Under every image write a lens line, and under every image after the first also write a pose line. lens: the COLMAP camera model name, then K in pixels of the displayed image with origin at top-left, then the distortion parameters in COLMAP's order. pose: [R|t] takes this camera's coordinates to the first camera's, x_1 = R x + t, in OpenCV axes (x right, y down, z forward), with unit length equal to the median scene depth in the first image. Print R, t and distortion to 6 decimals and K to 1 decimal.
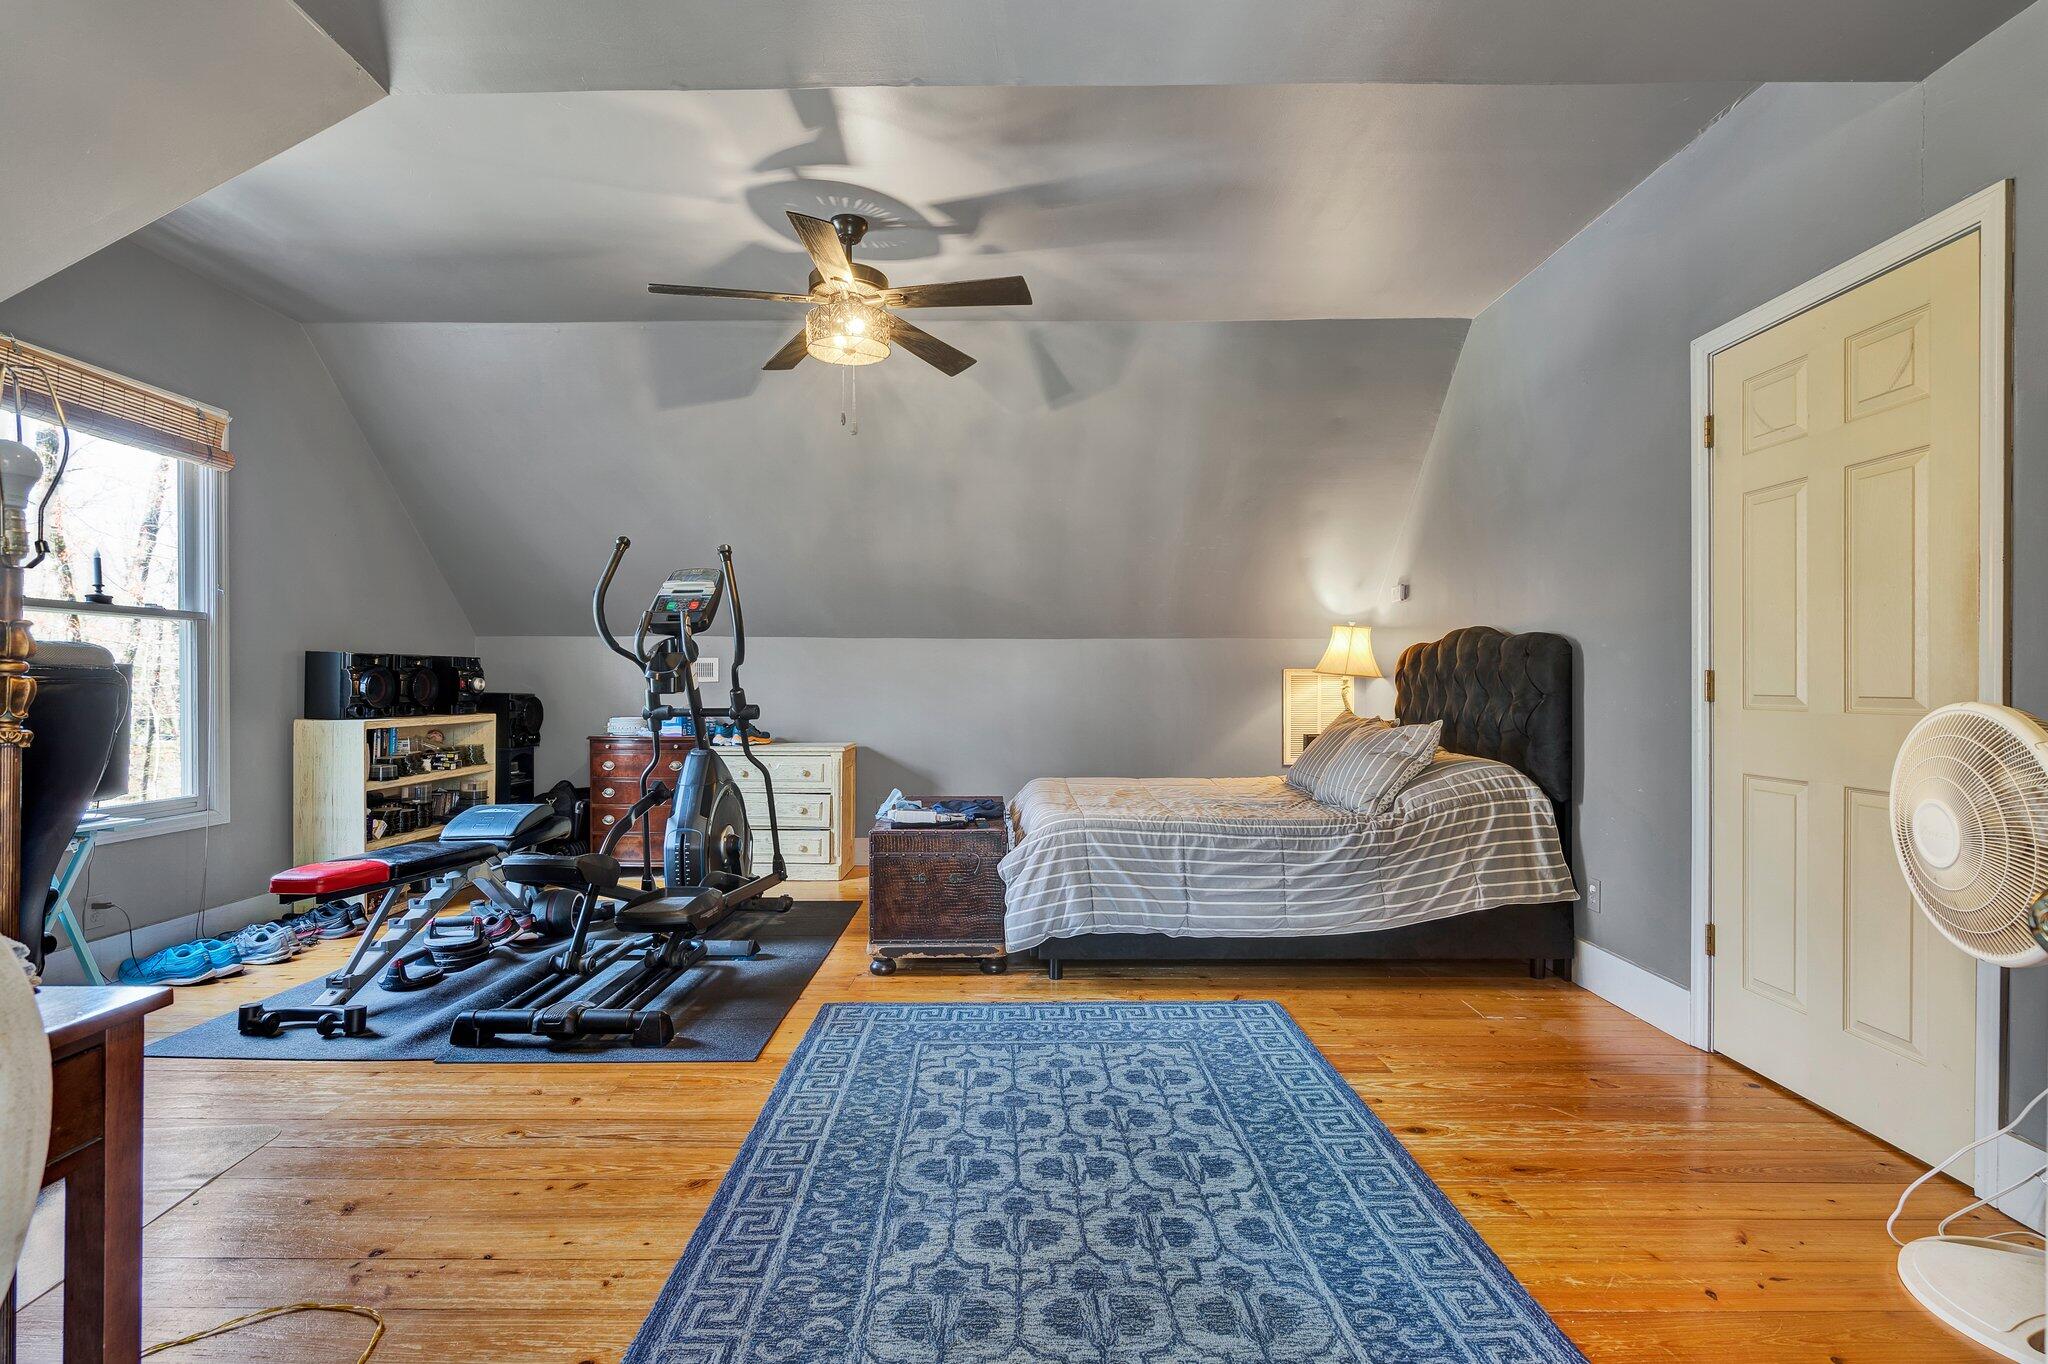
lens RADIAL K [[927.0, 0, 1022.6], [0, 927.0, 683.9], [0, 0, 1]] dist [-0.003764, 0.001573]
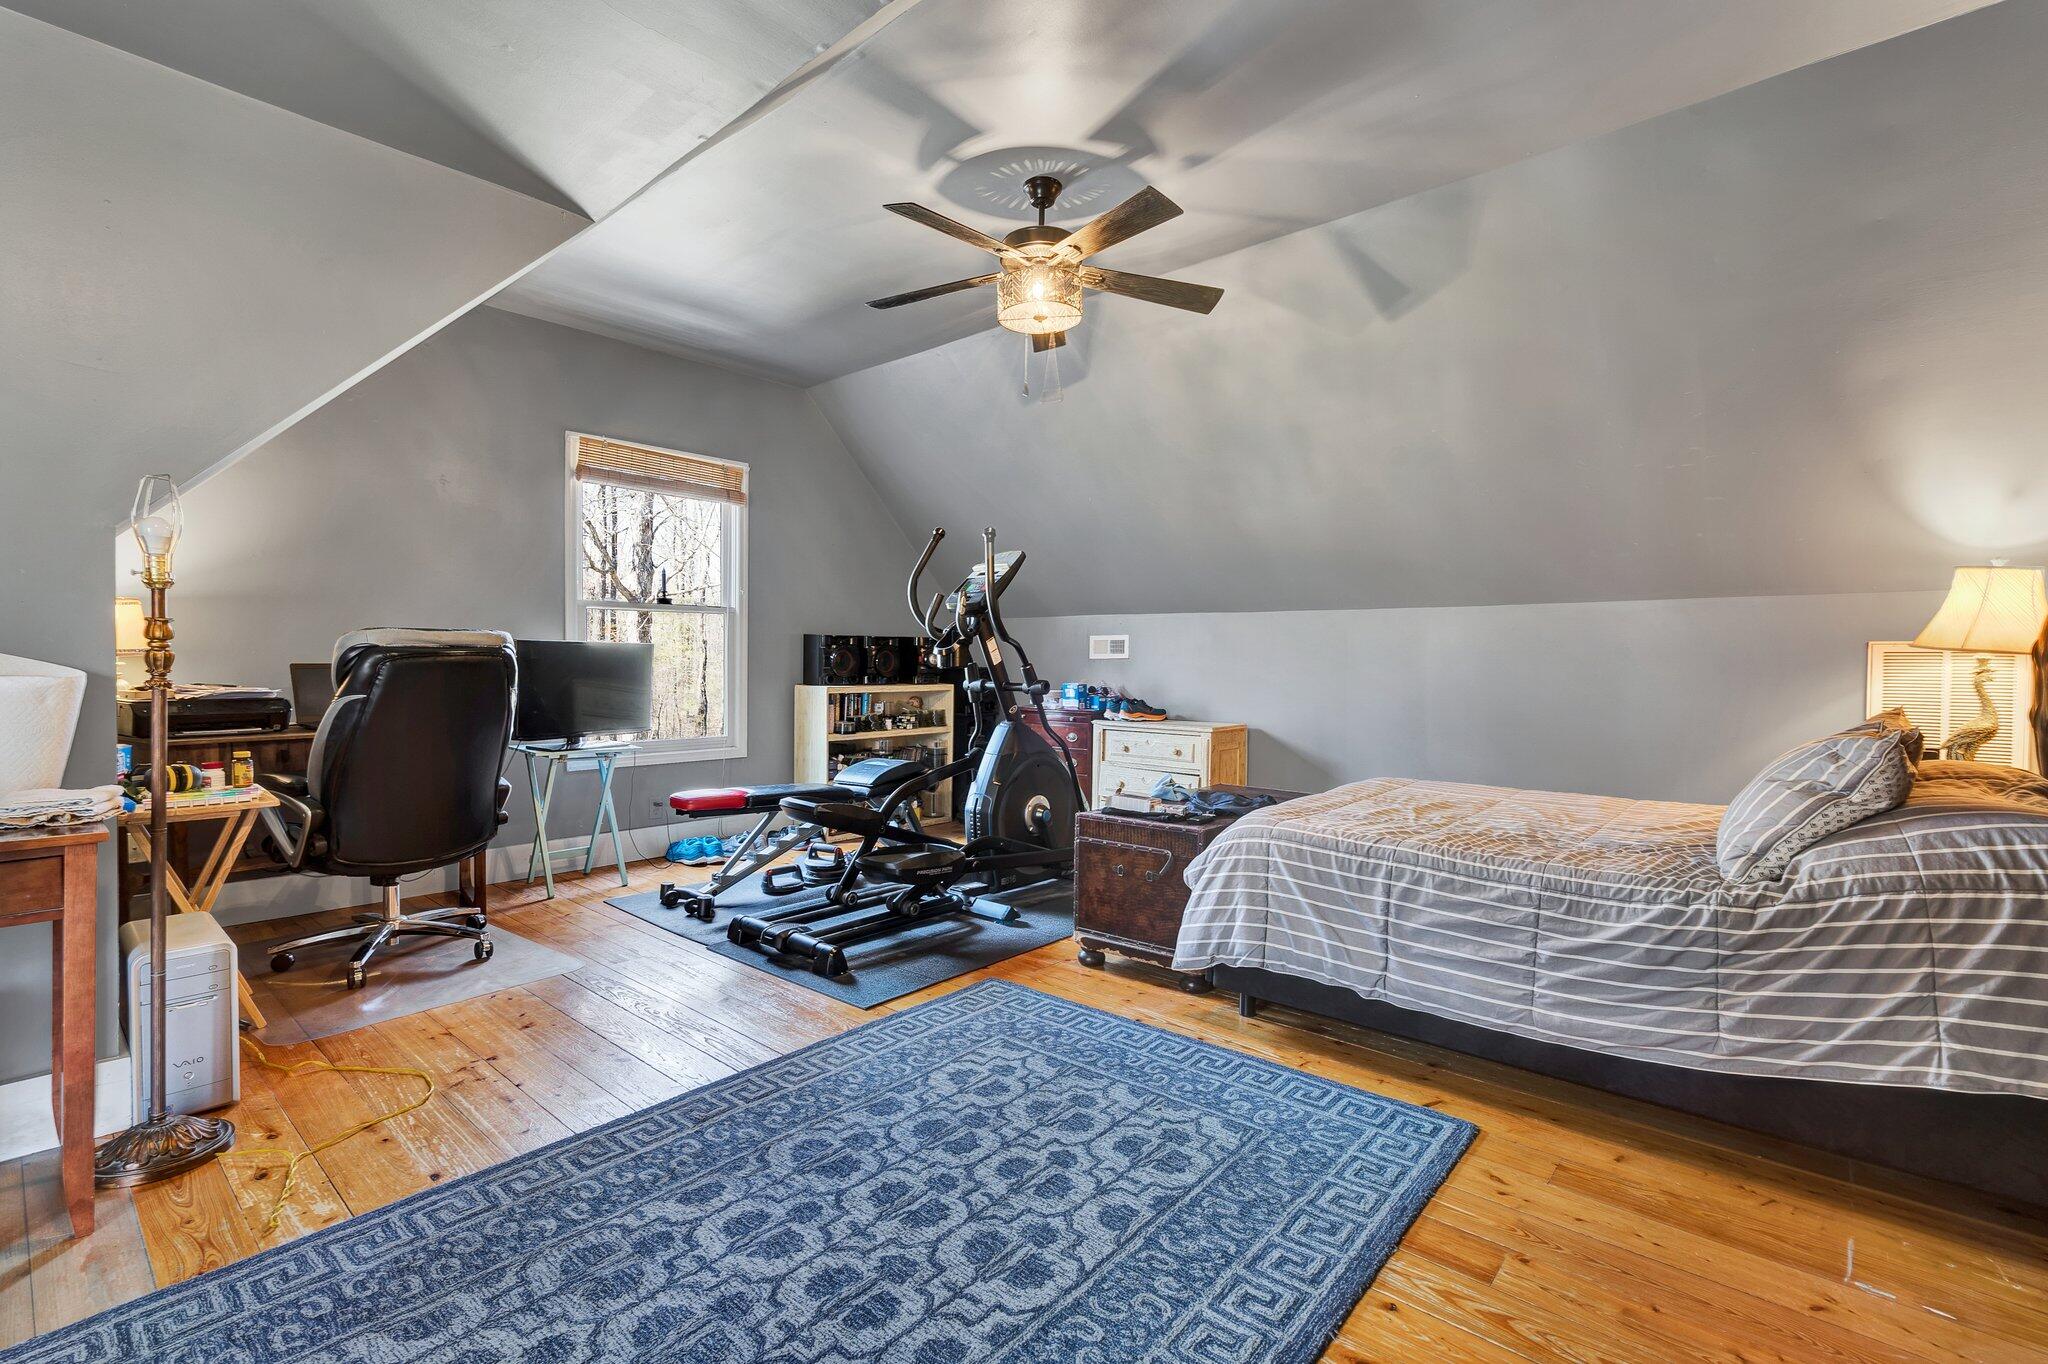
lens RADIAL K [[927.0, 0, 1019.7], [0, 927.0, 670.6], [0, 0, 1]] dist [-0.003764, 0.001573]
pose [[0.751532, 0.012075, -0.659586, 0.441120], [-0.006395, 0.999919, 0.011019, 0.001014], [0.659666, -0.004063, 0.751548, 0.250441]]
